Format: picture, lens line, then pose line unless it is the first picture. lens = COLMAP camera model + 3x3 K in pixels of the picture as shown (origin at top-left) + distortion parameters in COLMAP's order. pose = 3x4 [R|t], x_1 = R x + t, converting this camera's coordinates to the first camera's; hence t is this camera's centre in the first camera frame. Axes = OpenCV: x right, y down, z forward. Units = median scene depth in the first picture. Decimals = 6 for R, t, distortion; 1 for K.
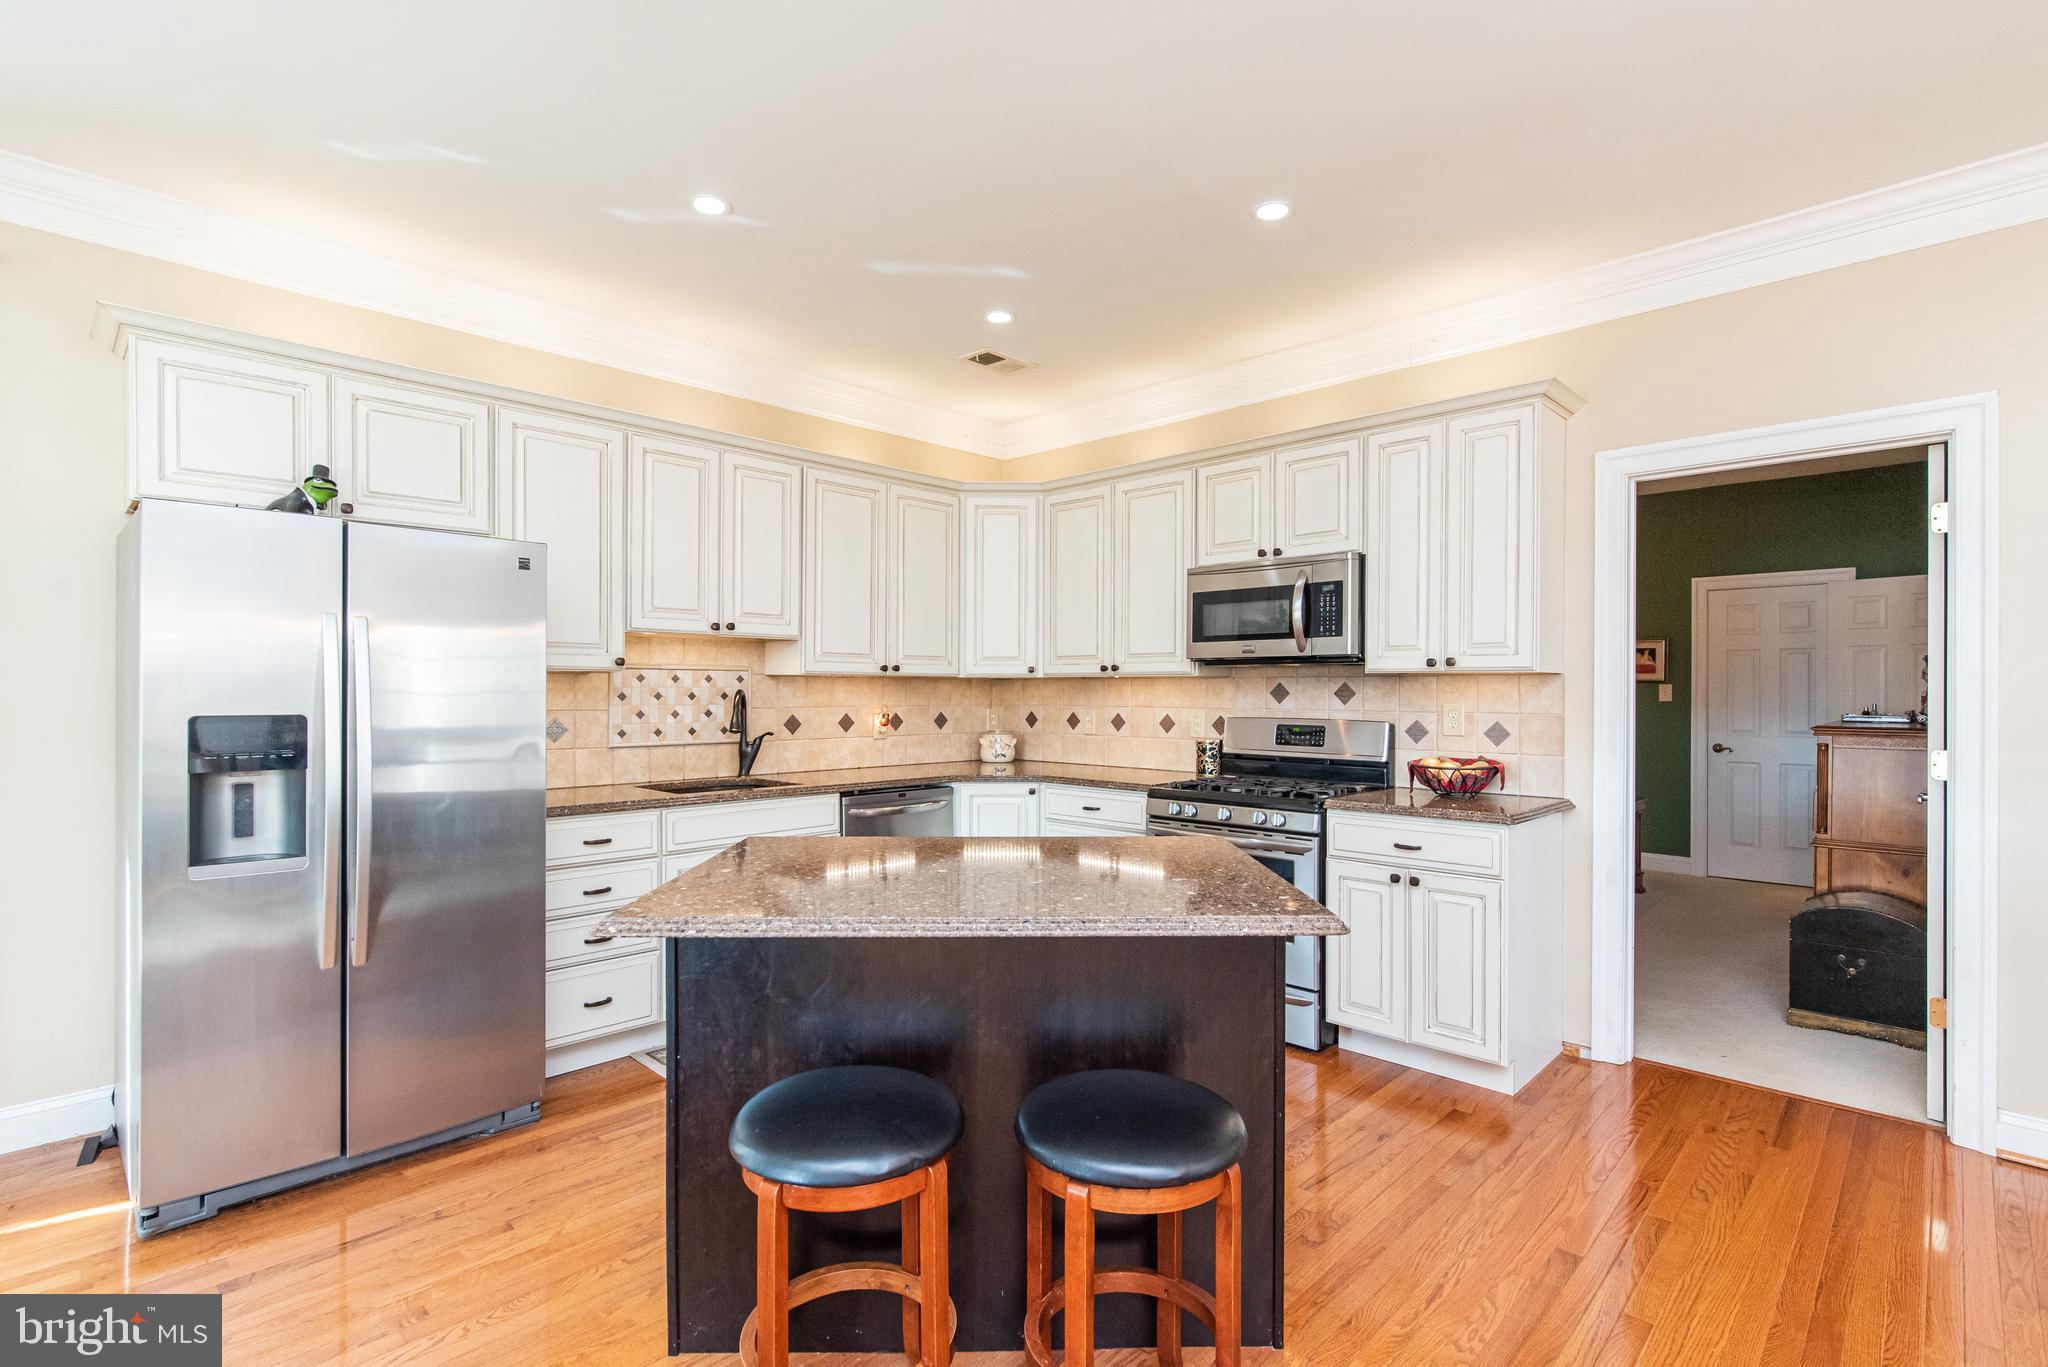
lens RADIAL K [[955.9, 0, 1014.3], [0, 955.9, 690.1], [0, 0, 1]] dist [-0.000013, 0.000017]
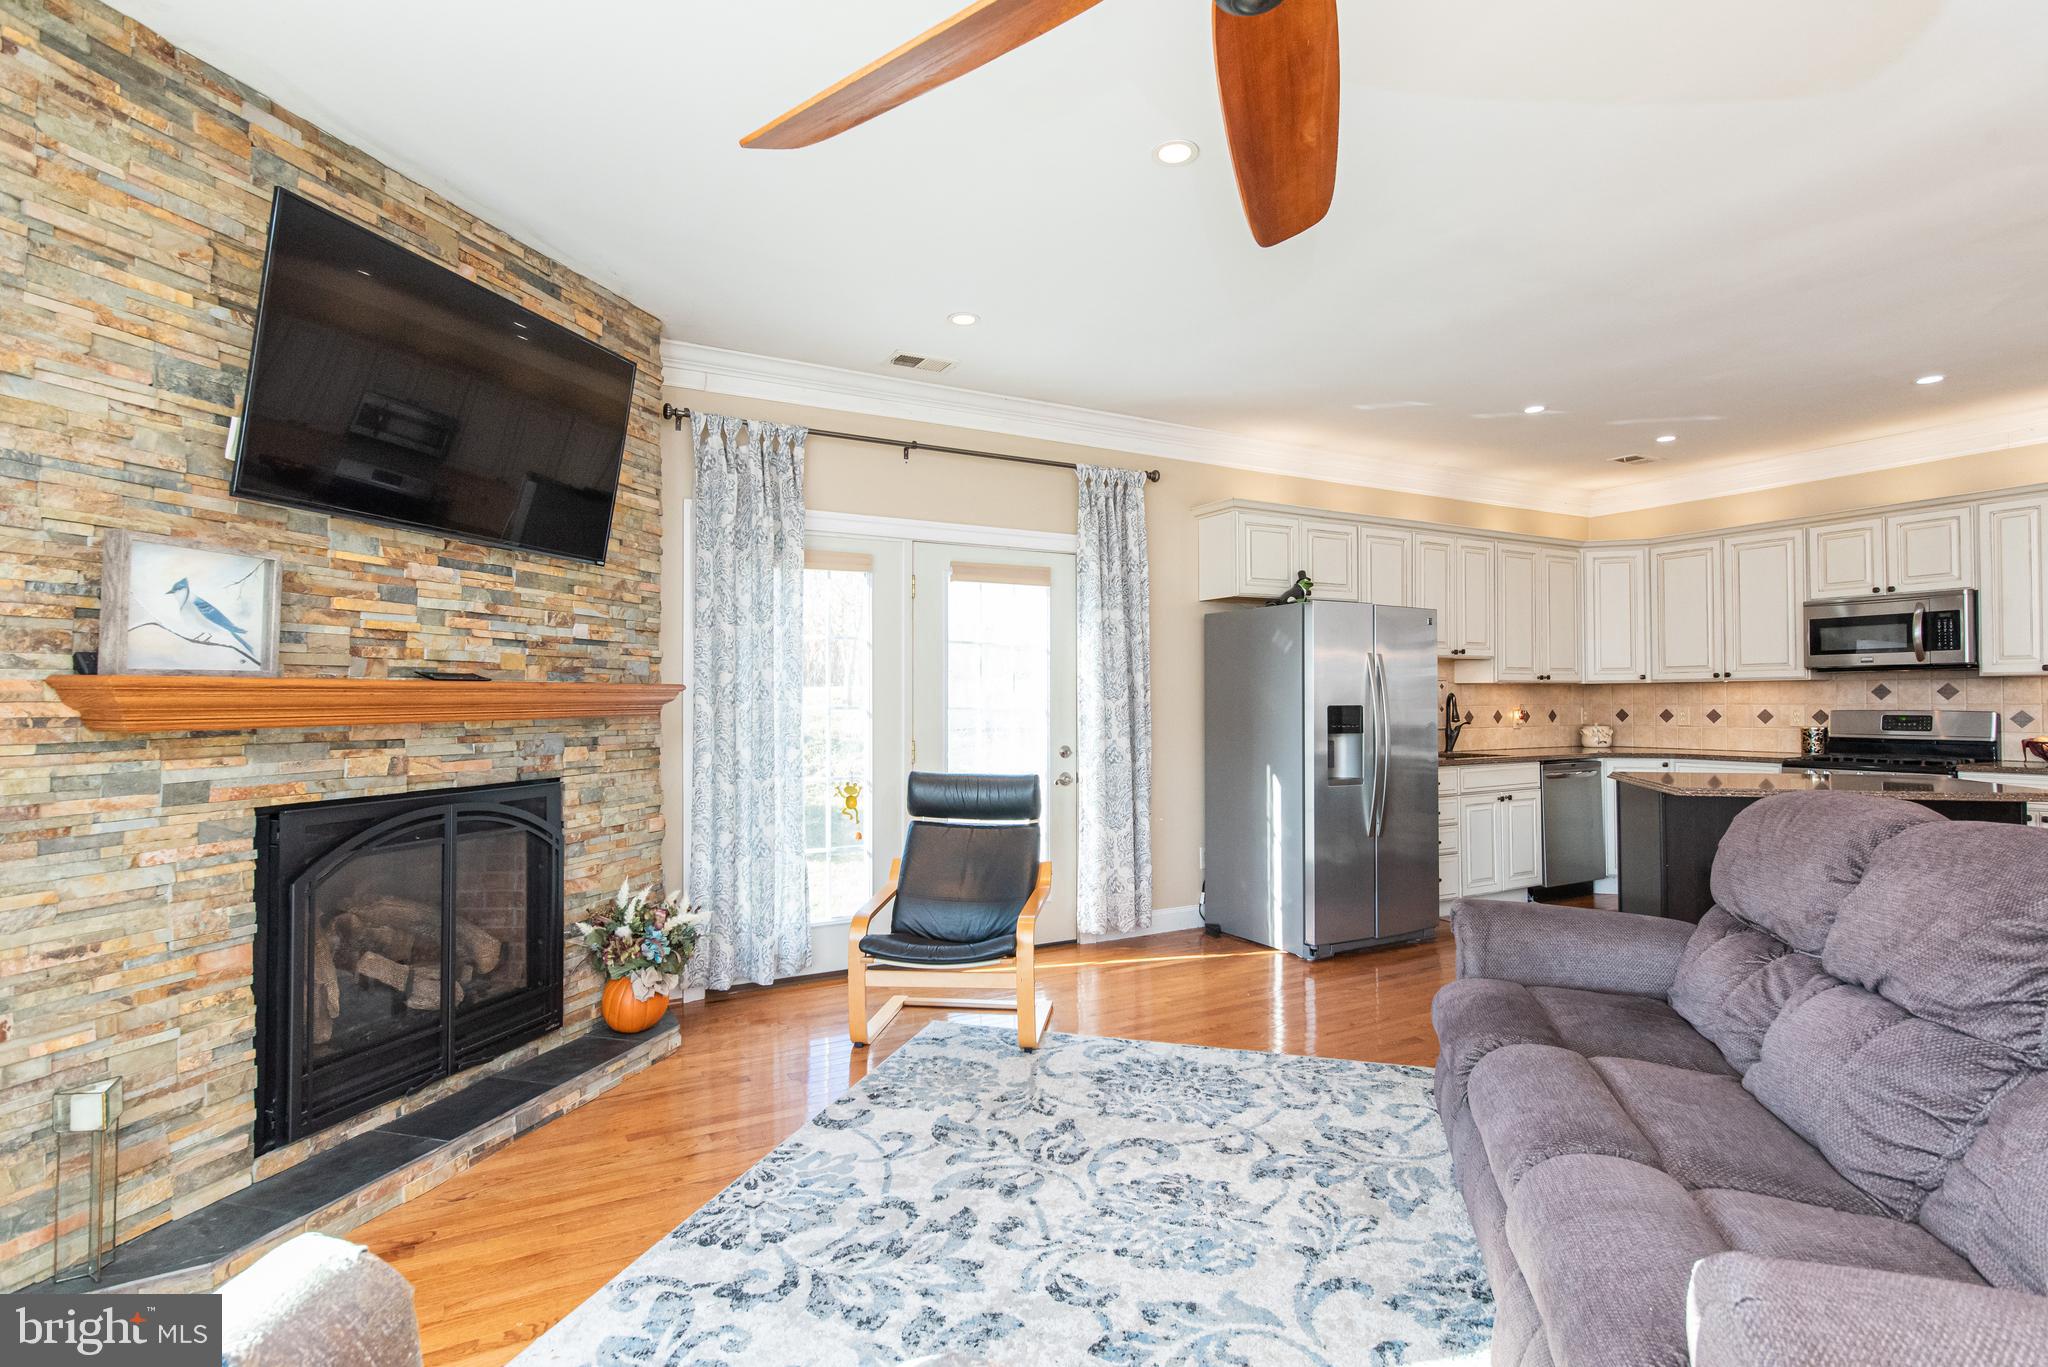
lens RADIAL K [[963.4, 0, 1046.3], [0, 963.4, 689.4], [0, 0, 1]] dist [-0.003871, -0.000043]
pose [[0.960744, -0.011700, -0.277191, -0.479223], [0.008218, 0.999872, -0.013721, 0.008798], [0.277316, 0.010905, 0.960717, -0.624863]]
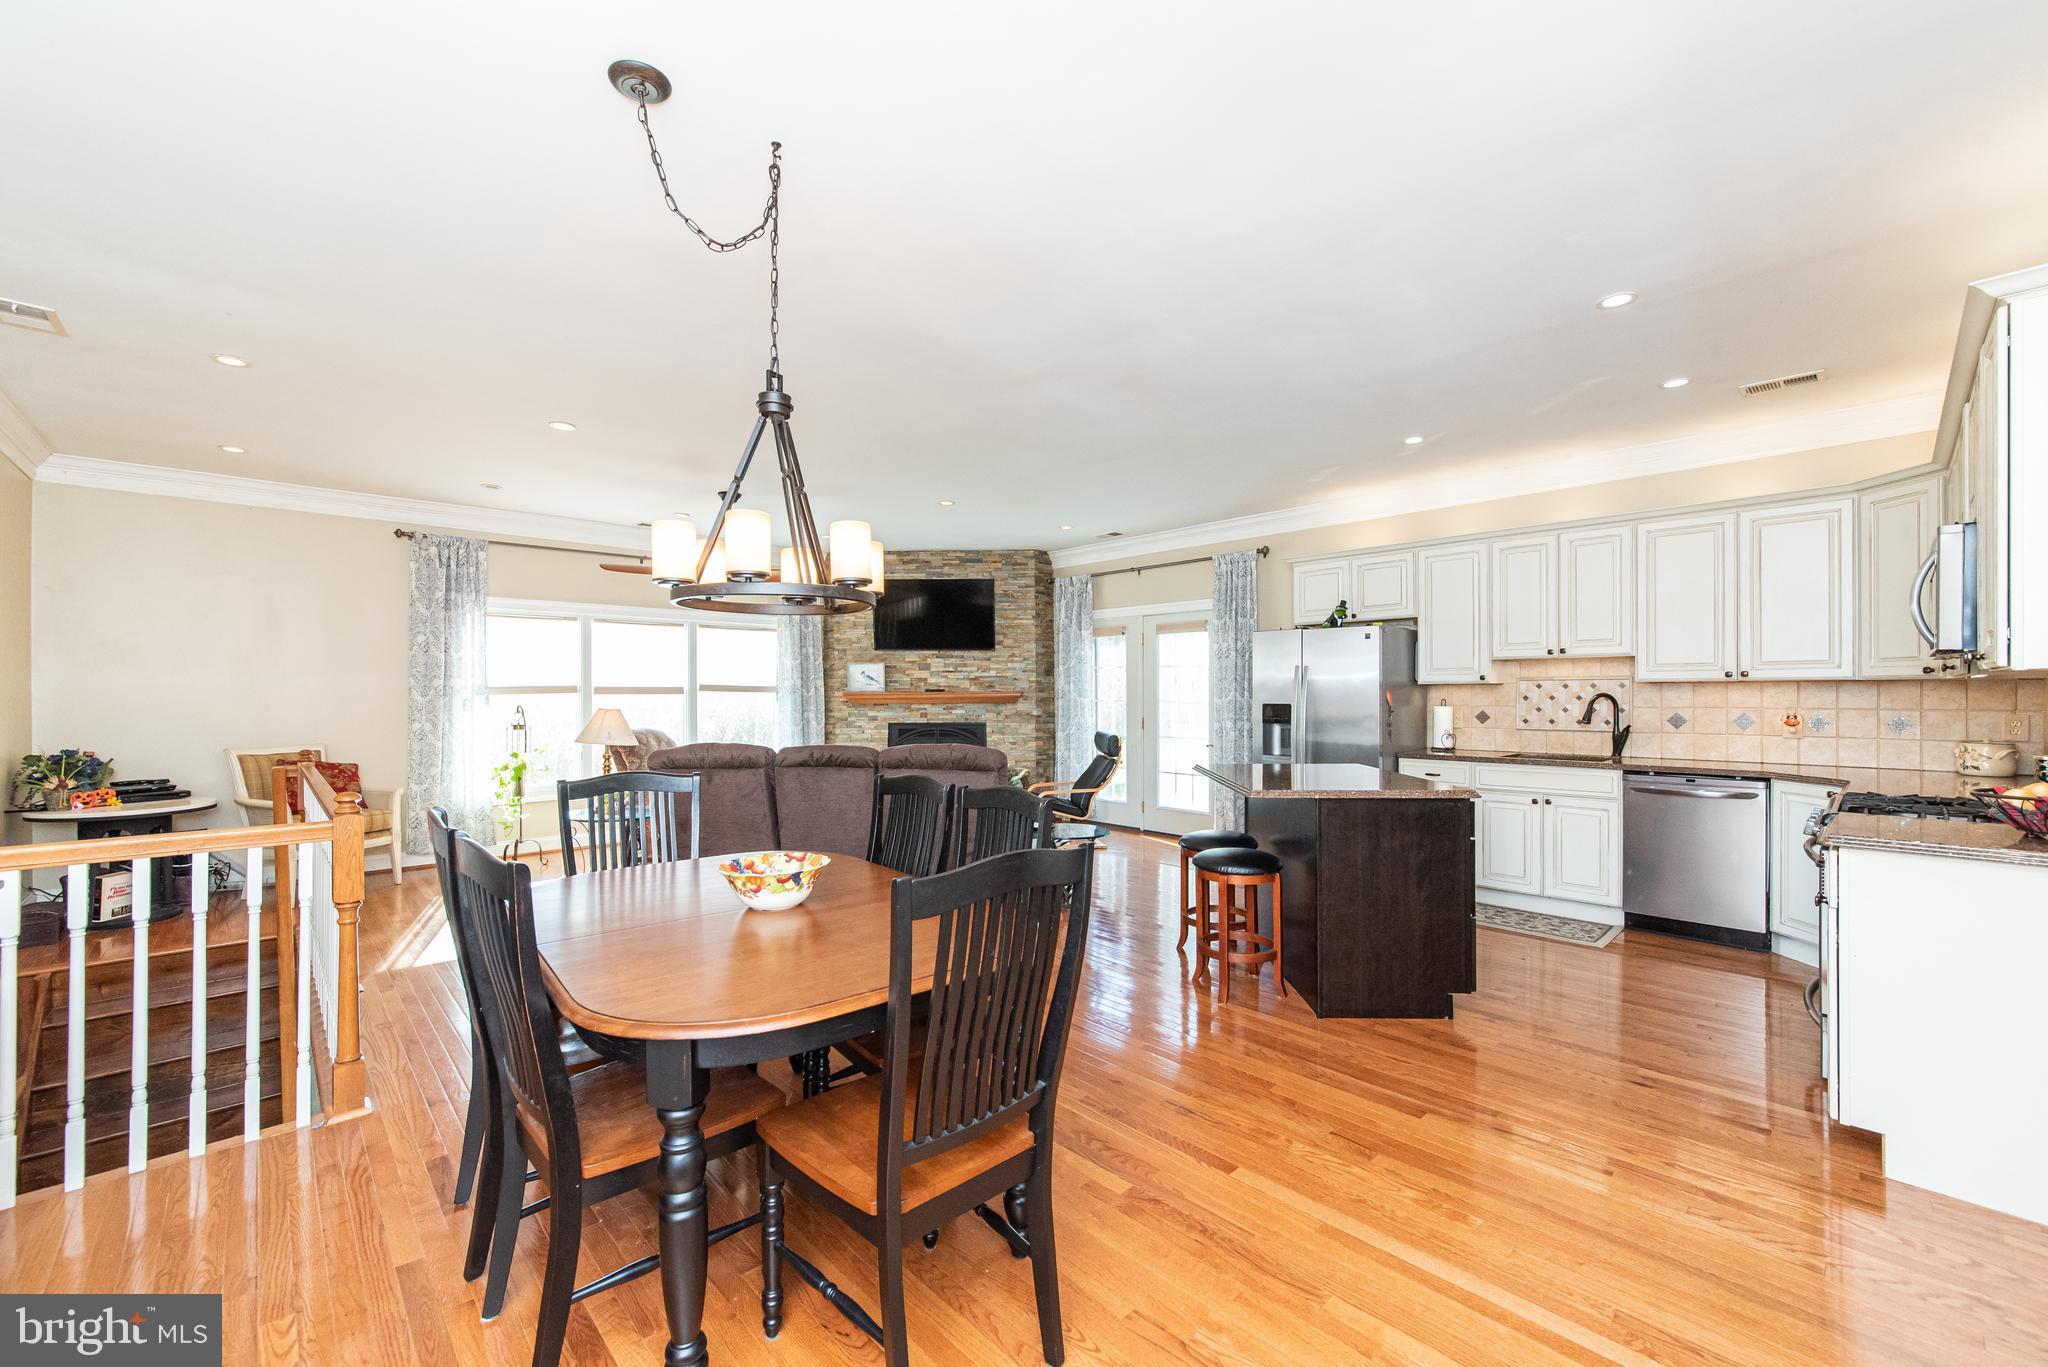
lens RADIAL K [[800.7, 0, 1080.0], [0, 800.7, 694.0], [0, 0, 1]] dist [-0.009343, 0.000172]
pose [[0.019303, -0.002018, -0.999812, 0.874388], [0.002583, 0.999995, -0.001969, 0.000695], [0.999810, -0.002544, 0.019309, 0.212427]]
